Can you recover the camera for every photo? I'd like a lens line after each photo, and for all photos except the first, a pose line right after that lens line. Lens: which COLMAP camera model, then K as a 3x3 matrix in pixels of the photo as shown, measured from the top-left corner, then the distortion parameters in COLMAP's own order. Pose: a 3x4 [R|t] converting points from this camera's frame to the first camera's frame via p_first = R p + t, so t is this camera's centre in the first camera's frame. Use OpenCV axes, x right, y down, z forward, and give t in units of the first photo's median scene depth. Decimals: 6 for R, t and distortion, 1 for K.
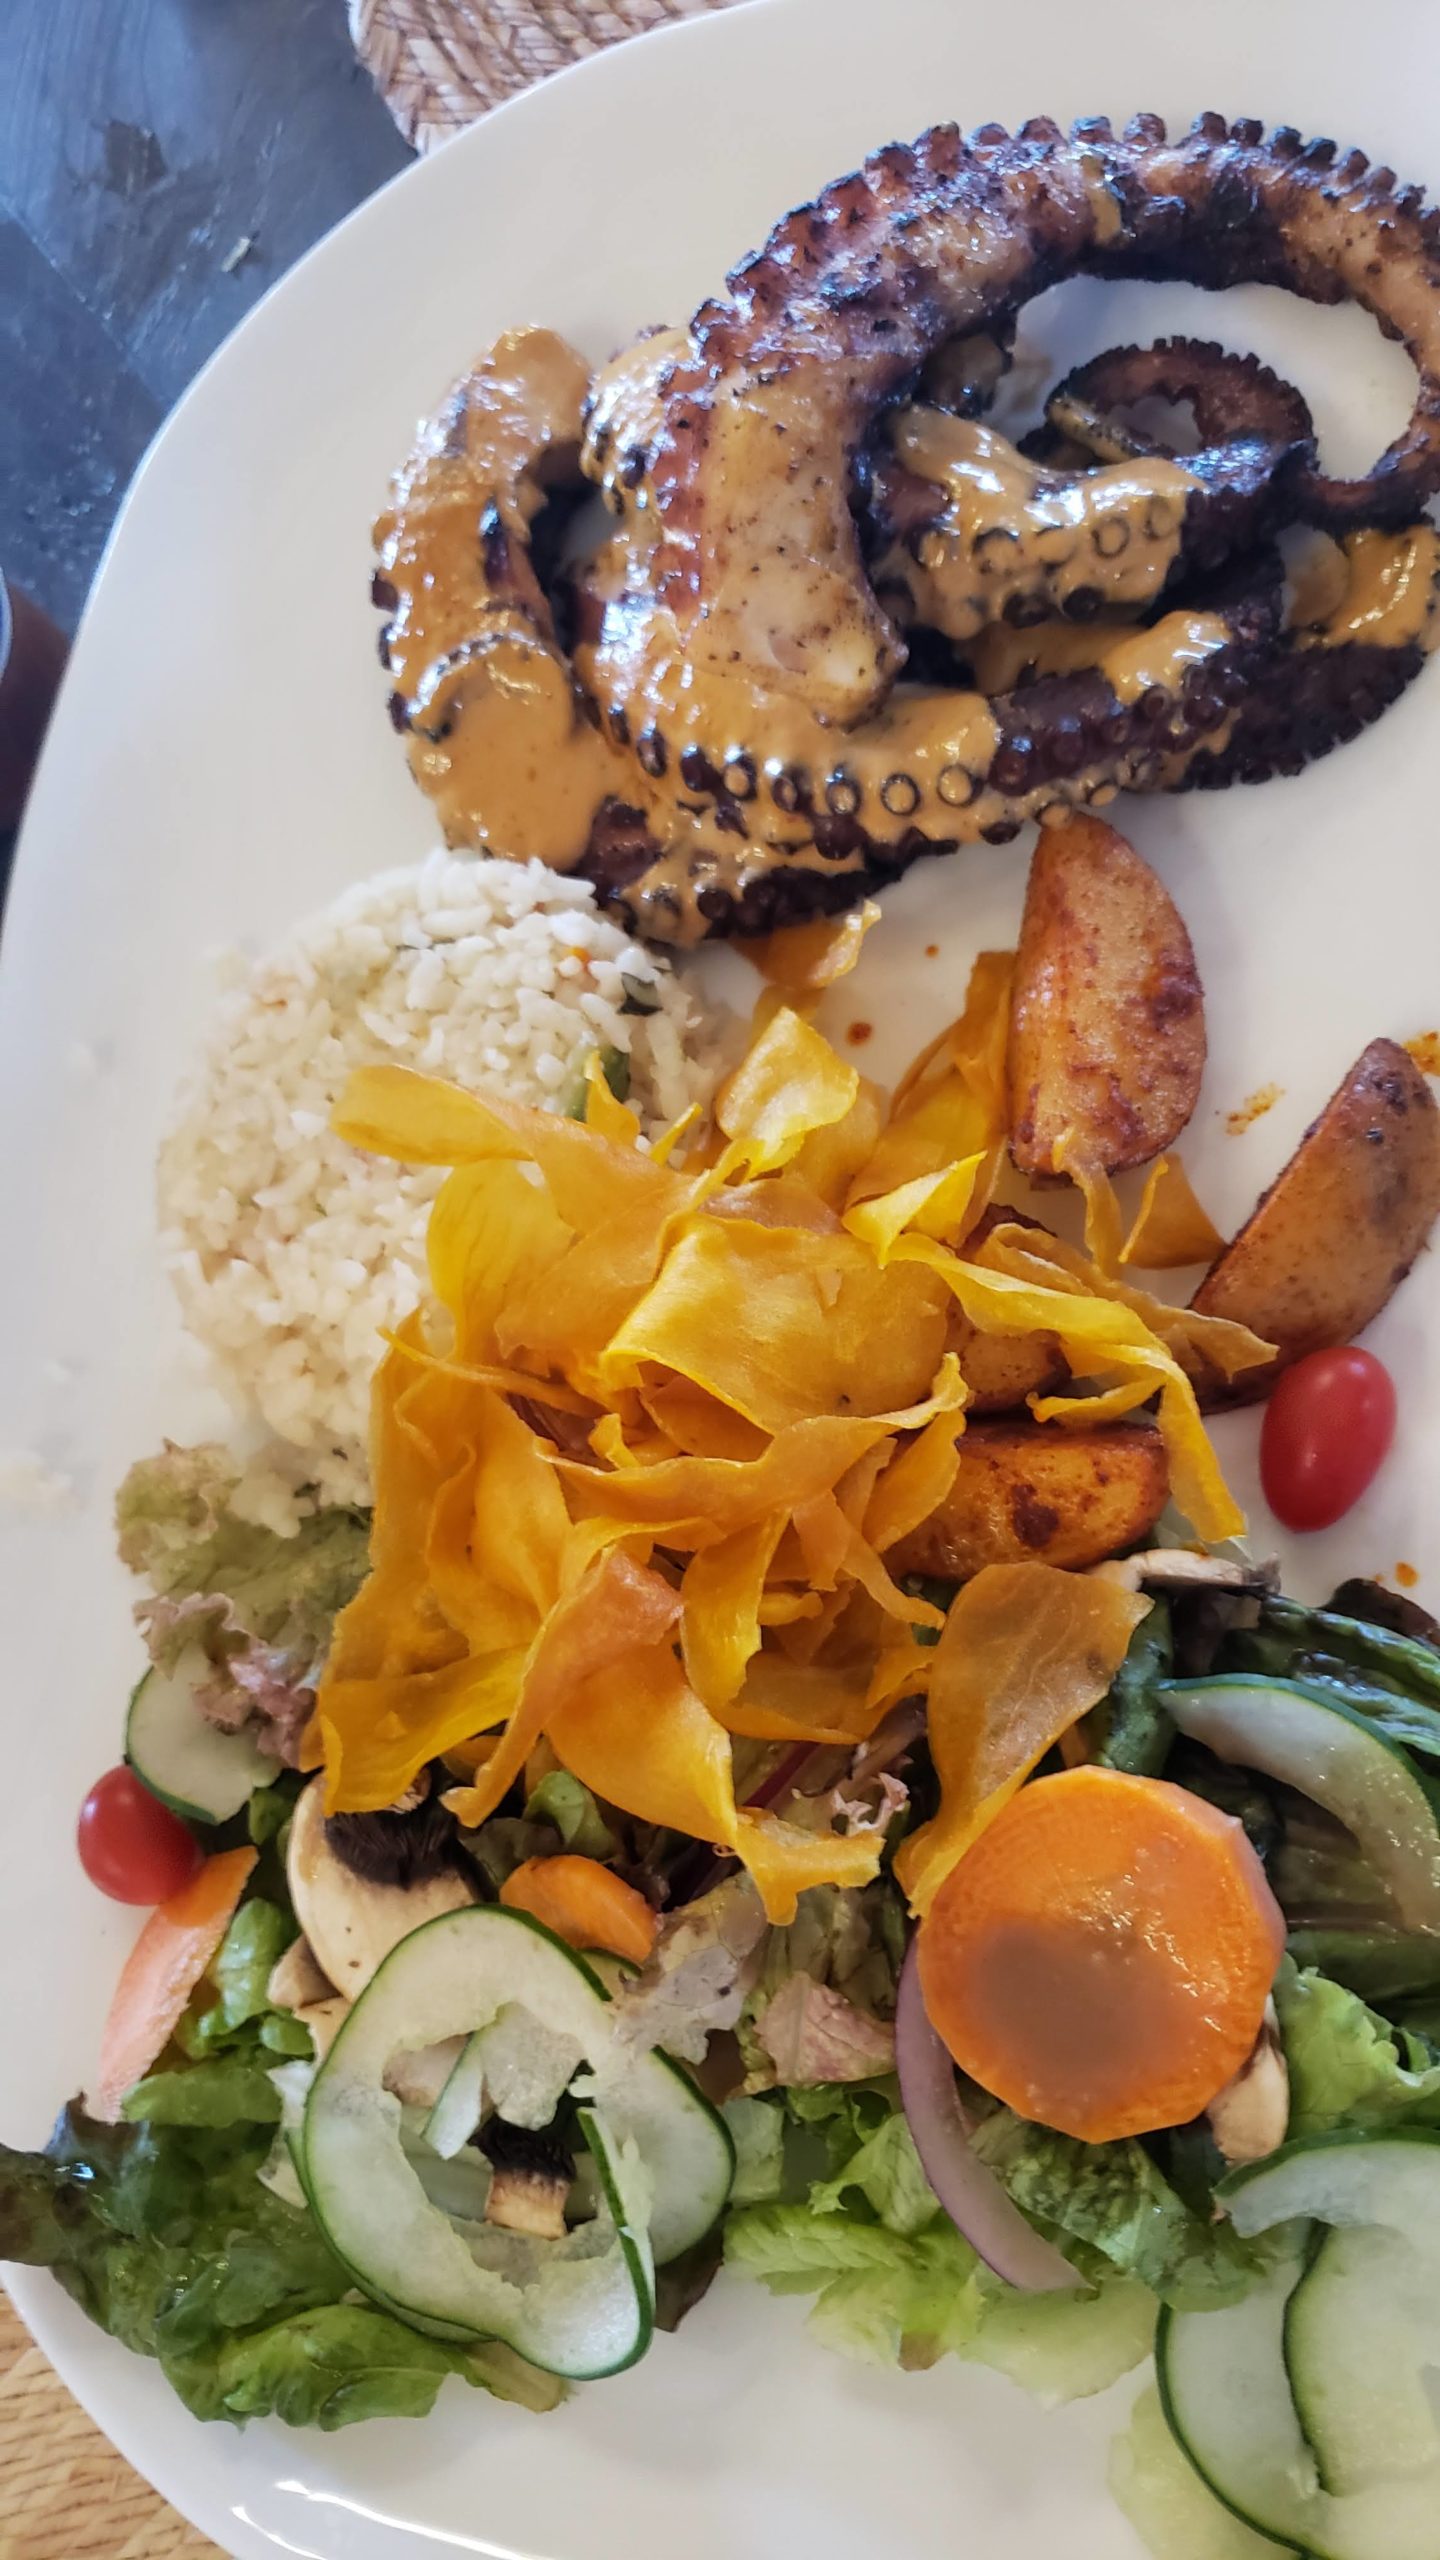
lens RADIAL K [[2153.8, 0, 720.0], [0, 2153.8, 1280.0], [0, 0, 1]] dist [0.038125, -0.171442]
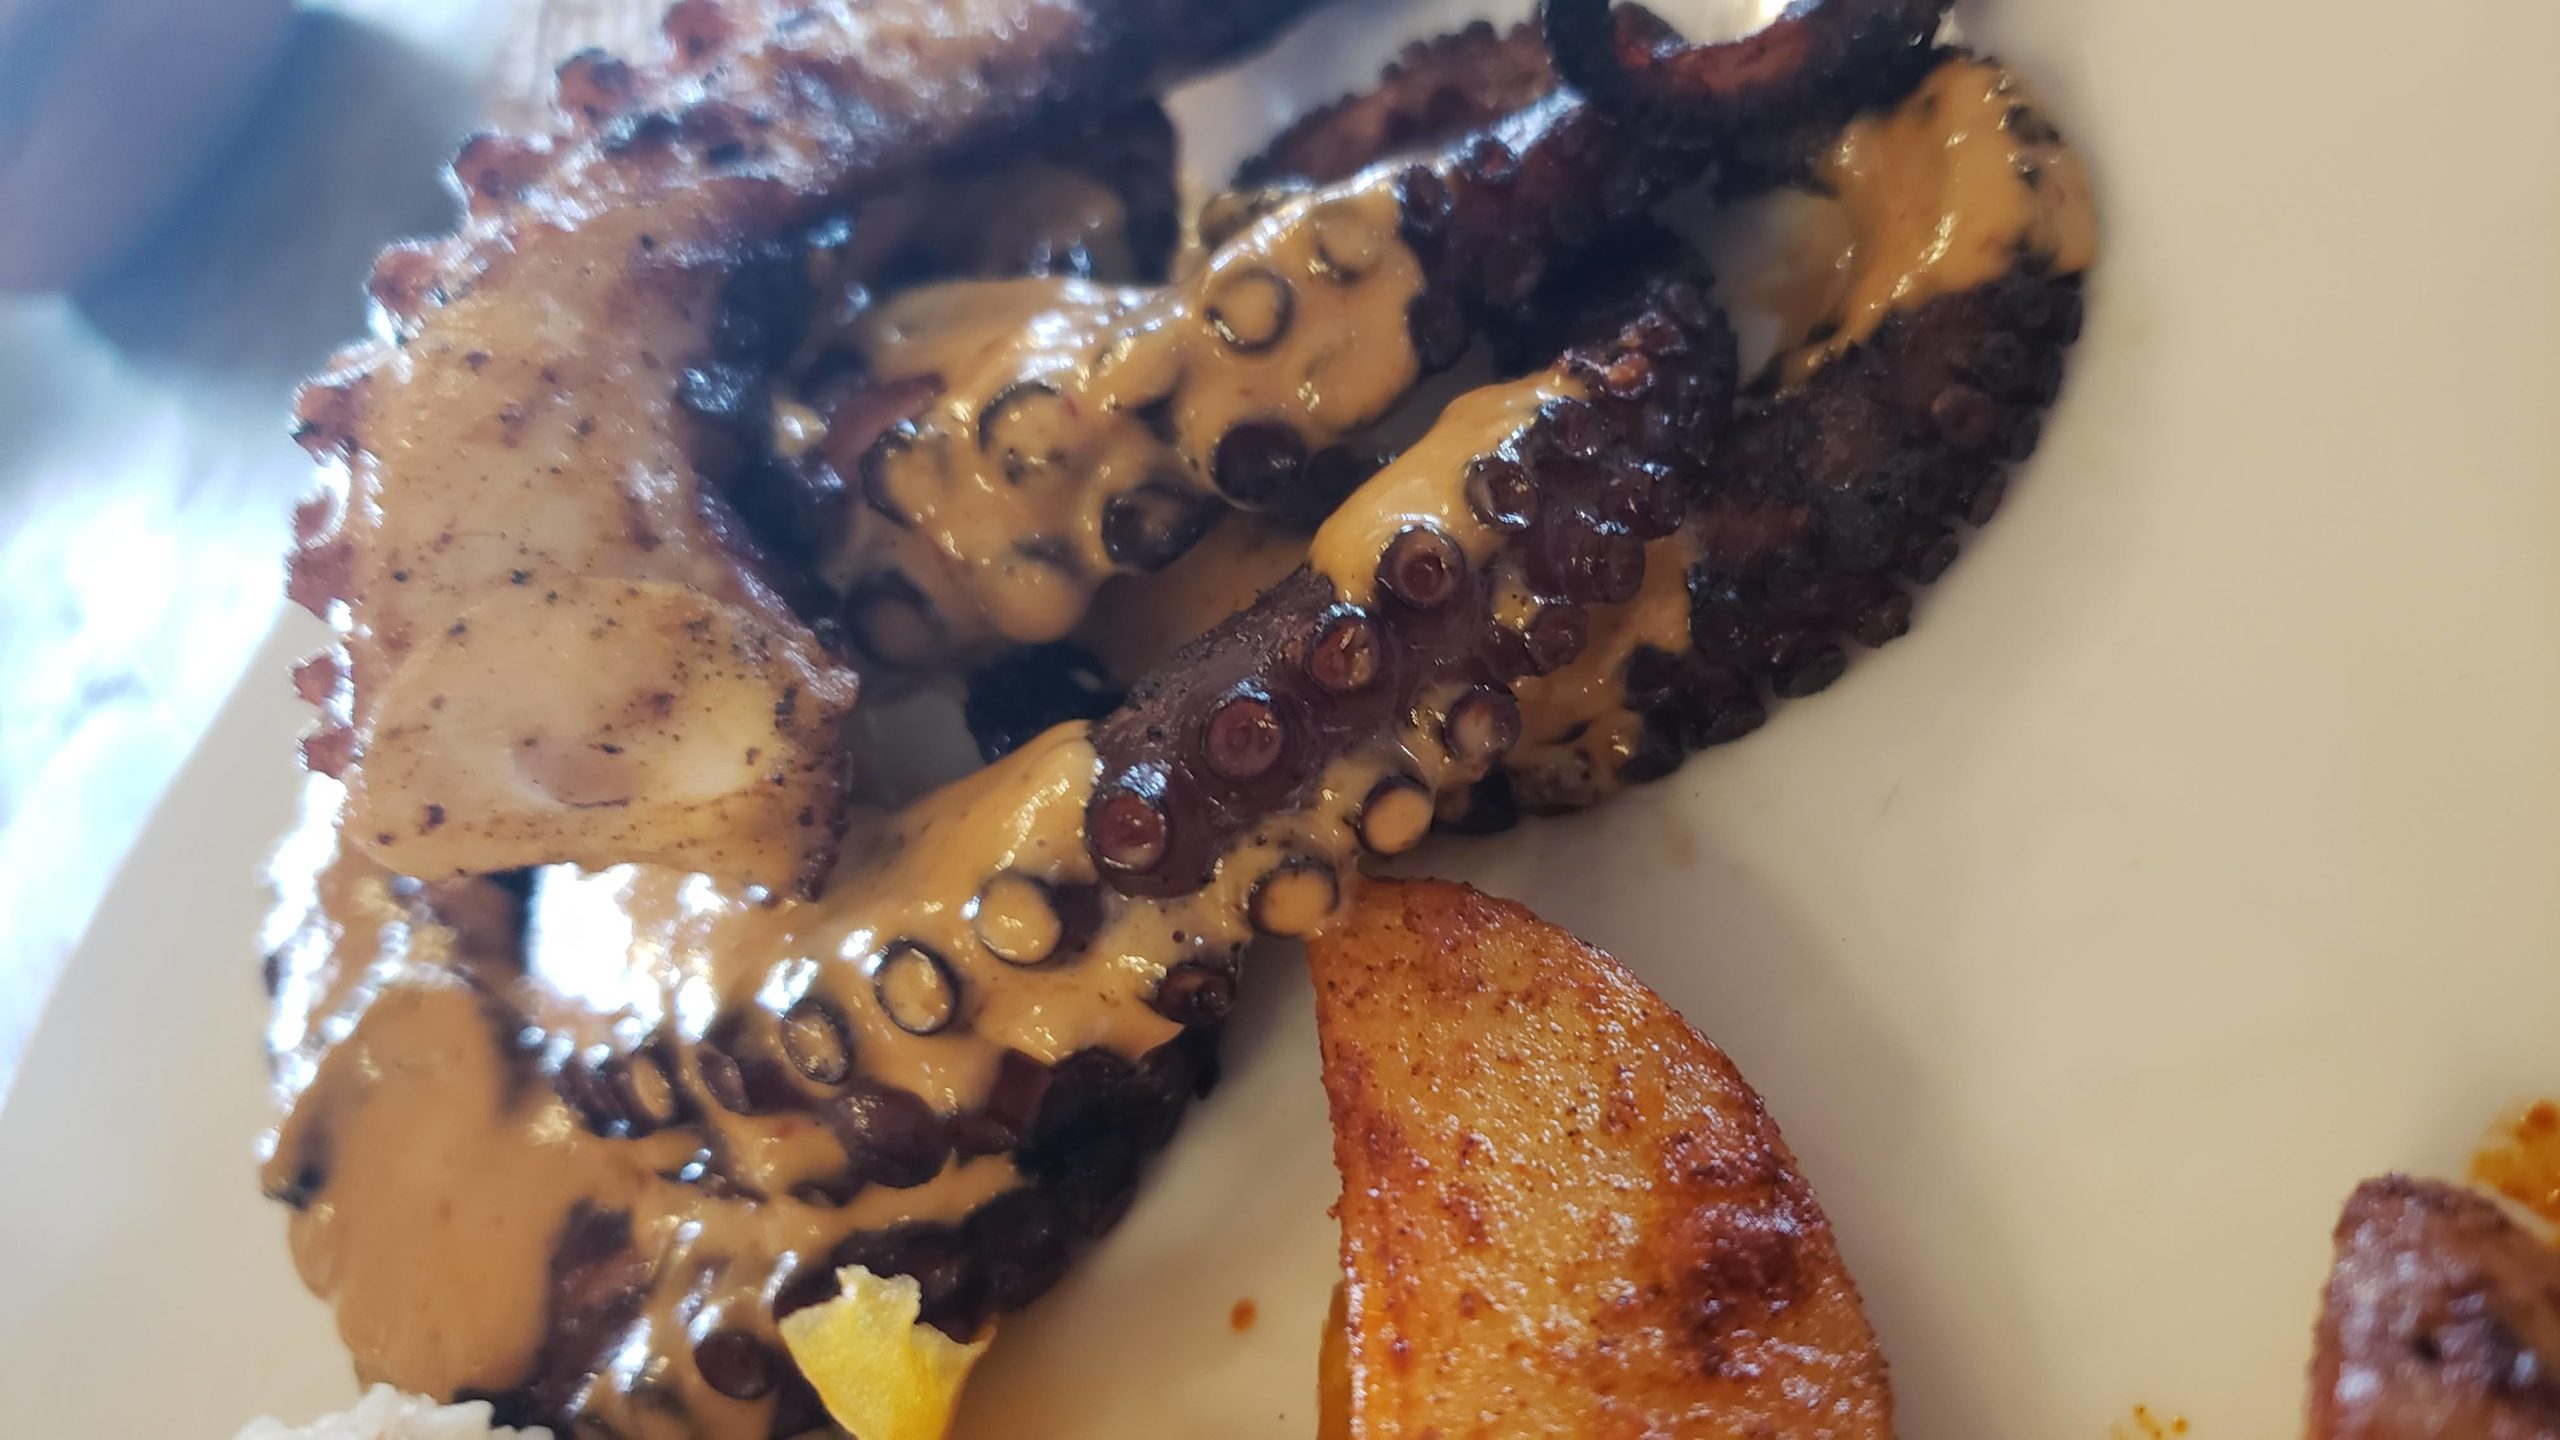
lens RADIAL K [[2153.8, 0, 1280.0], [0, 2153.8, 720.0], [0, 0, 1]] dist [0.038125, -0.171442]
pose [[0.925069, -0.353863, -0.137945, 0.218903], [0.263891, 0.860071, -0.436622, -0.073356], [0.273147, 0.367503, 0.889006, 0.636488]]
